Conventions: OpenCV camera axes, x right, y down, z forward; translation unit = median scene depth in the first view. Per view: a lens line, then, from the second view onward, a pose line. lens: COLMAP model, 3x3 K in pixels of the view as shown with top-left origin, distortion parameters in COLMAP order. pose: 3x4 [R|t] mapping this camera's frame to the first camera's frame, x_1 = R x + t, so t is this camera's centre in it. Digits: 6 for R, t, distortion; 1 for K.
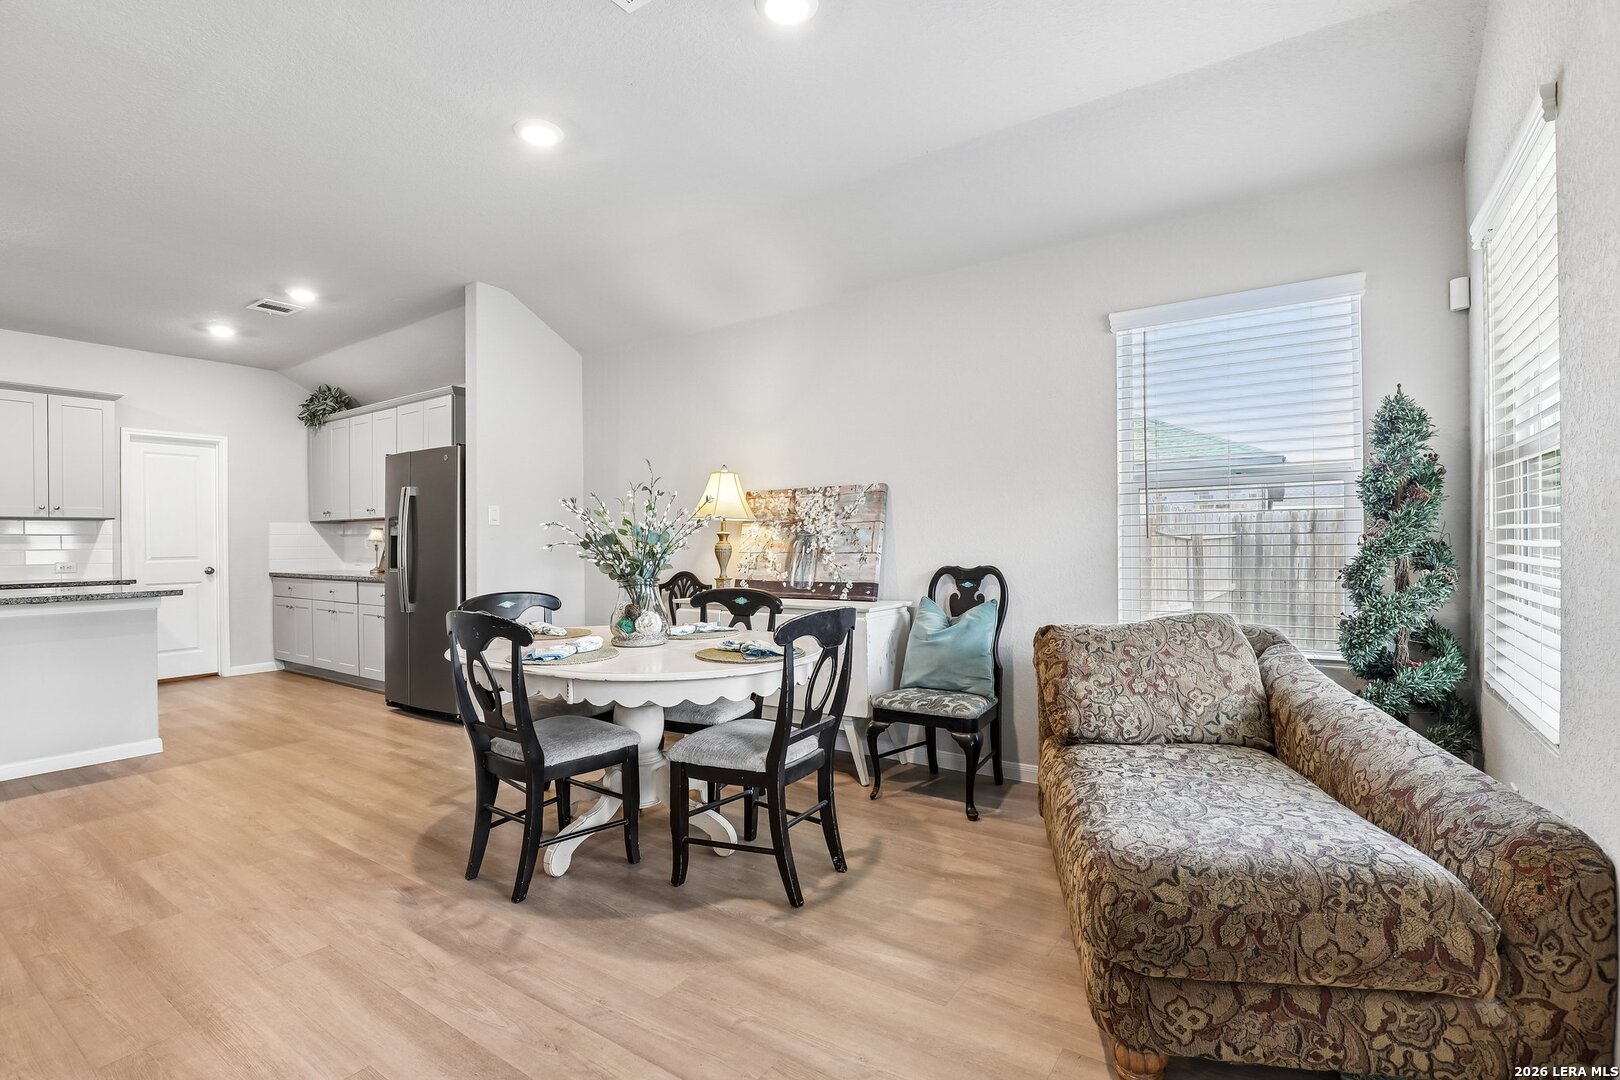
lens RADIAL K [[756.1, 0, 810.7], [0, 756.1, 531.8], [0, 0, 1]] dist [-0.020828, 0.000960]
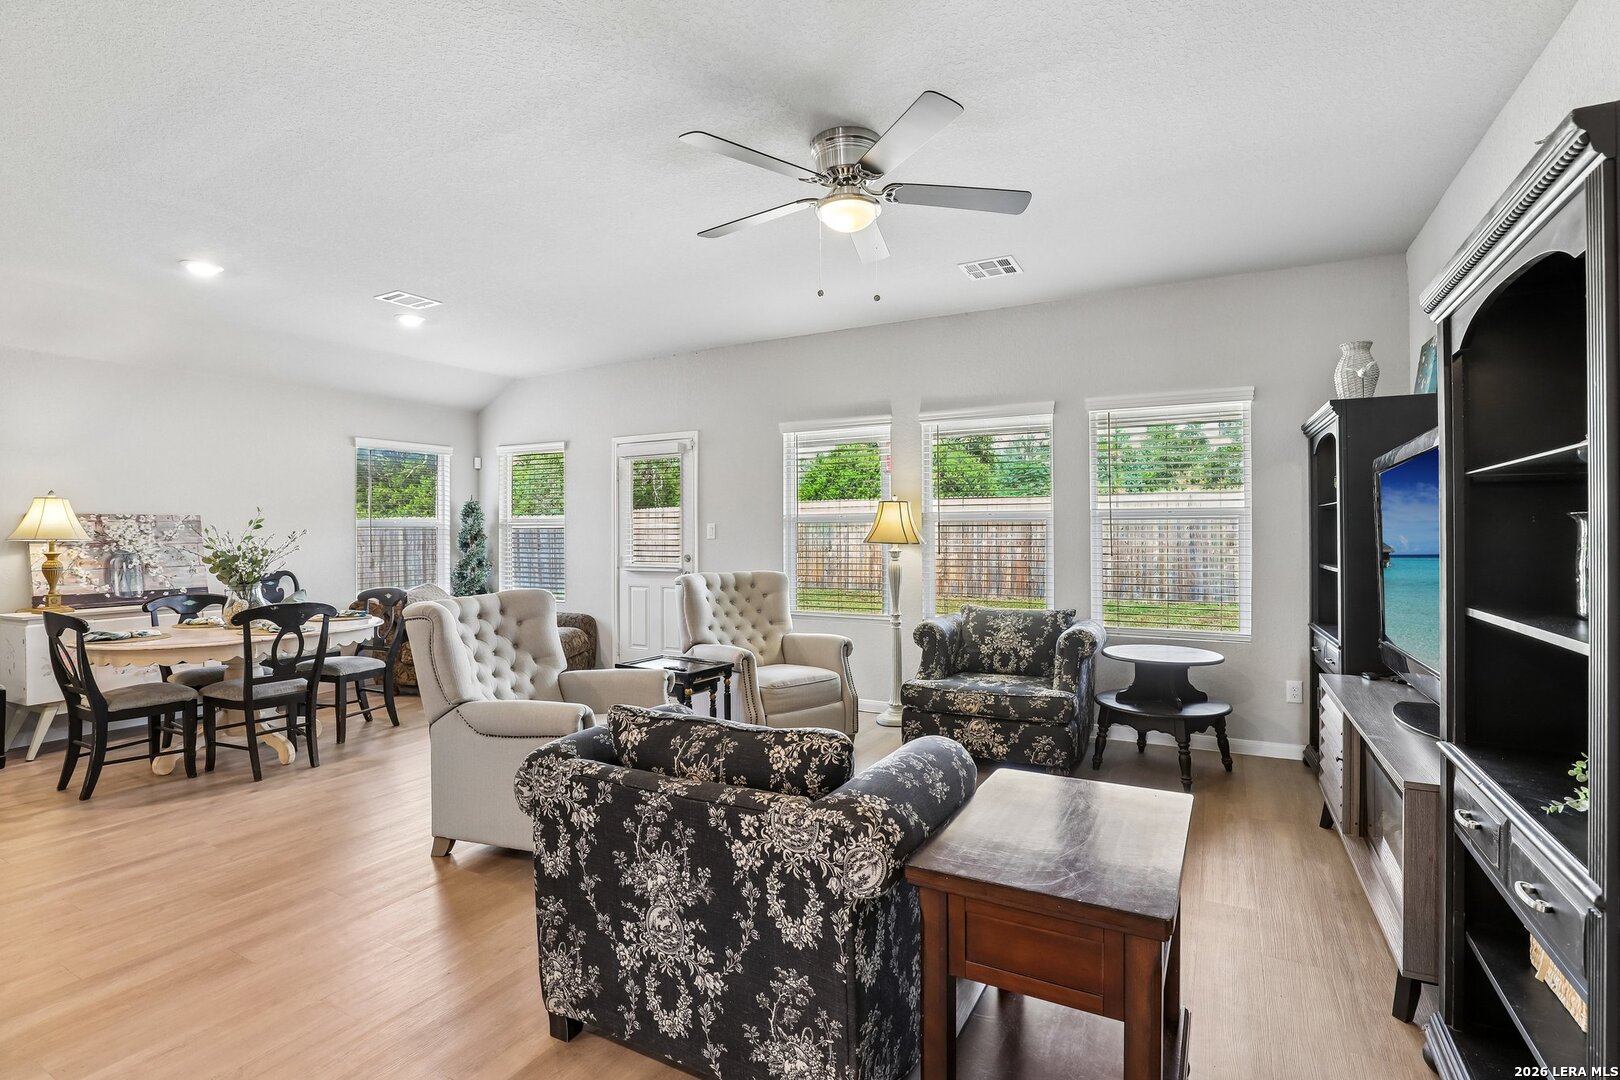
lens RADIAL K [[756.1, 0, 810.7], [0, 756.1, 531.8], [0, 0, 1]] dist [-0.020828, 0.000960]
pose [[-0.098934, 0.012633, 0.995014, -1.309990], [-0.005580, 0.999897, -0.013250, -0.021253], [-0.995078, -0.006863, -0.098854, 0.017988]]
